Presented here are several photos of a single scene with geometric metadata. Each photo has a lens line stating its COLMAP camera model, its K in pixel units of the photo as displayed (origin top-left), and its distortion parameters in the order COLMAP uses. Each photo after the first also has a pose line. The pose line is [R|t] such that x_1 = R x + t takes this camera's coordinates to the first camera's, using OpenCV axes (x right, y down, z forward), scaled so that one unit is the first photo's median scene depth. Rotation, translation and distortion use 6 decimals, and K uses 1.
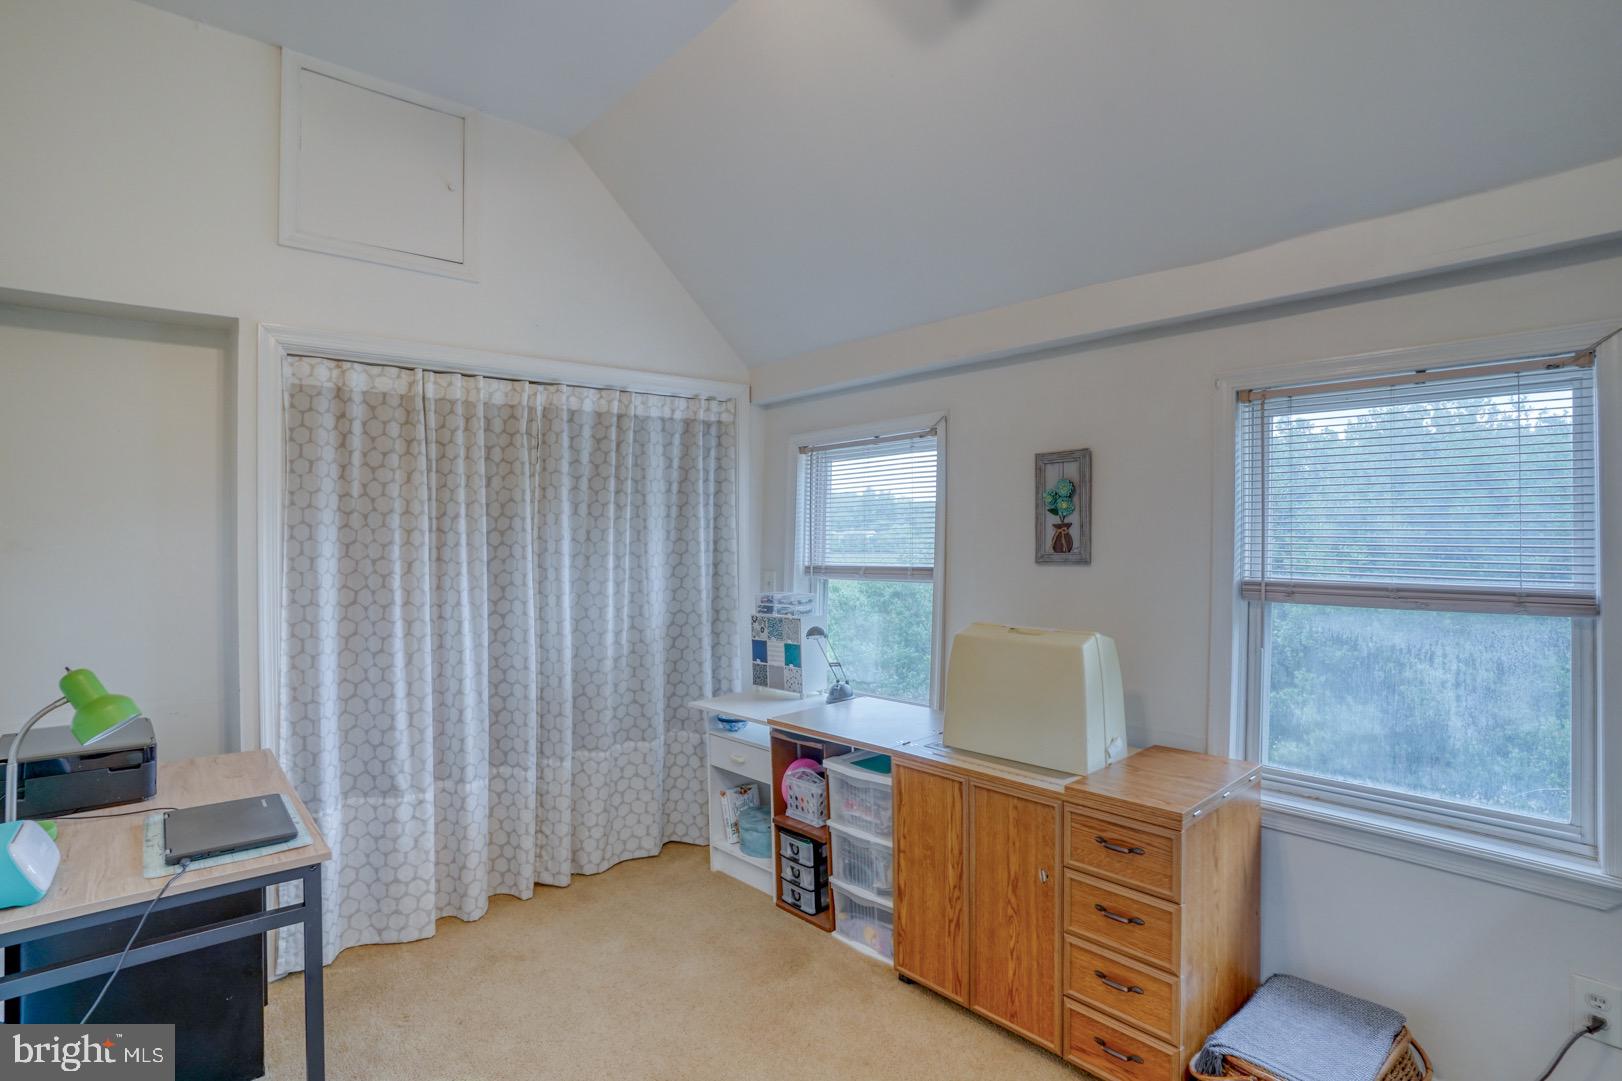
lens RADIAL K [[816.3, 0, 820.8], [0, 816.3, 544.3], [0, 0, 1]] dist [-0.075751, 0.034130]
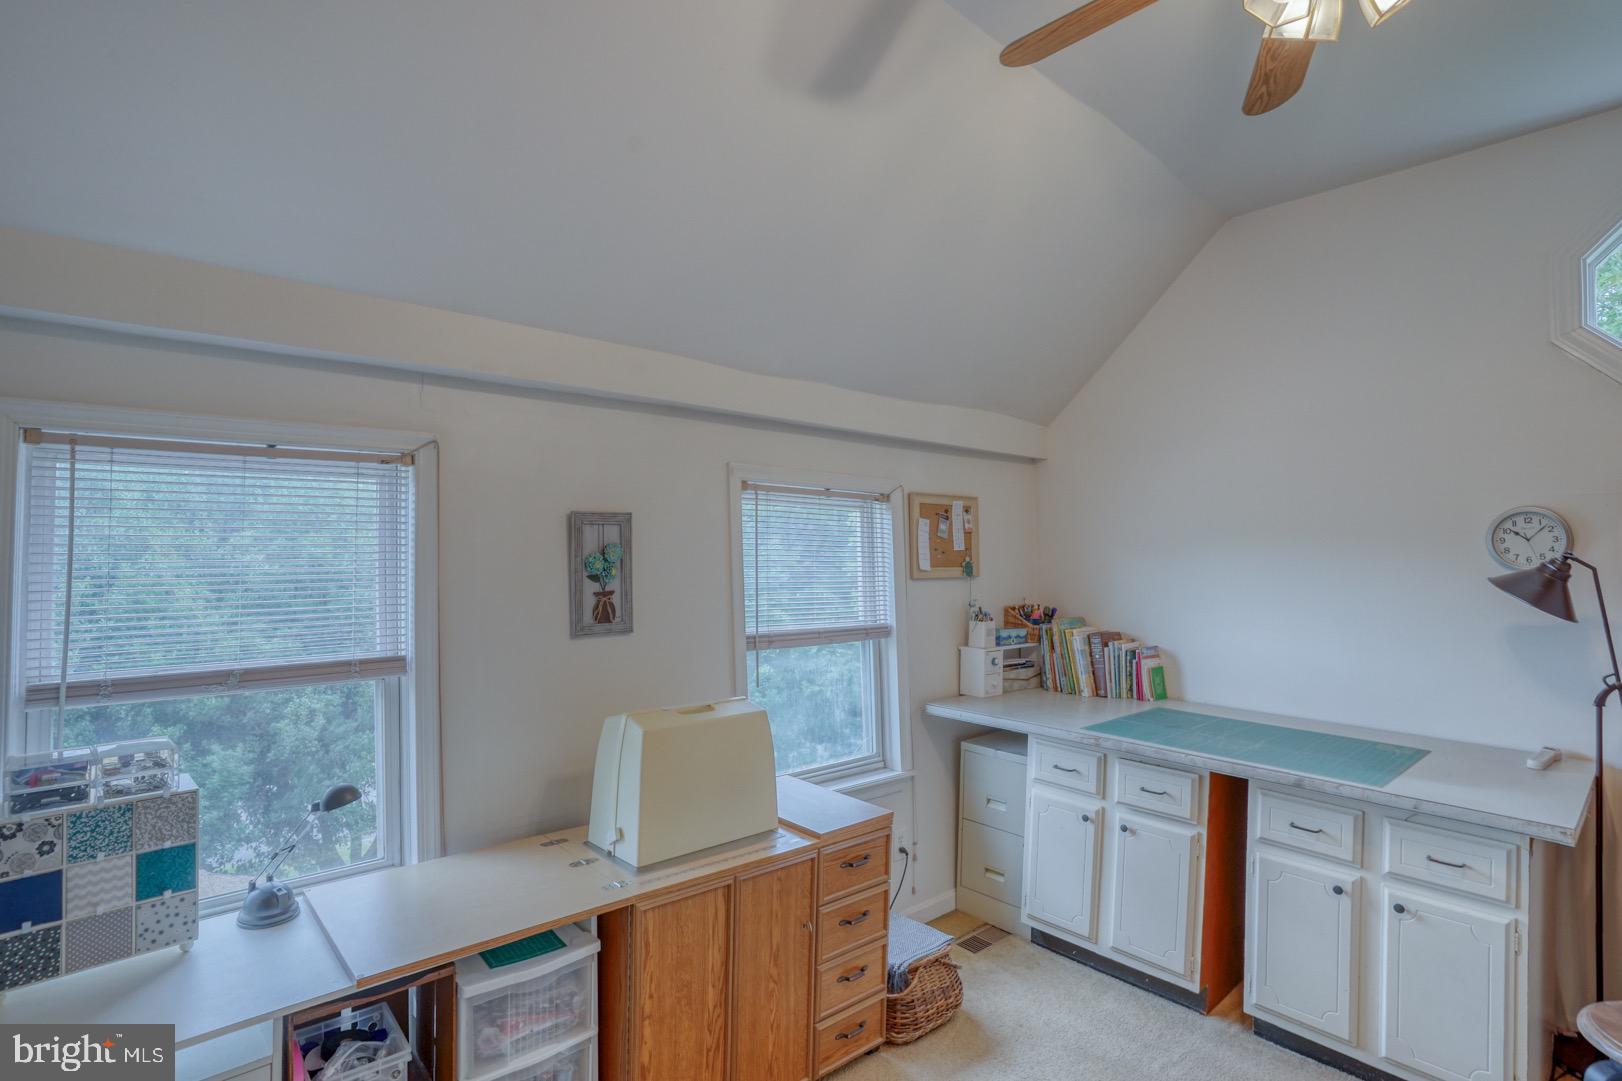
lens RADIAL K [[816.3, 0, 816.2], [0, 816.3, 538.1], [0, 0, 1]] dist [-0.075751, 0.034130]
pose [[0.004824, 0.020487, 0.999778, -0.620958], [-0.002888, 0.999786, -0.020474, -0.067342], [-0.999984, -0.002788, 0.004882, 0.748712]]
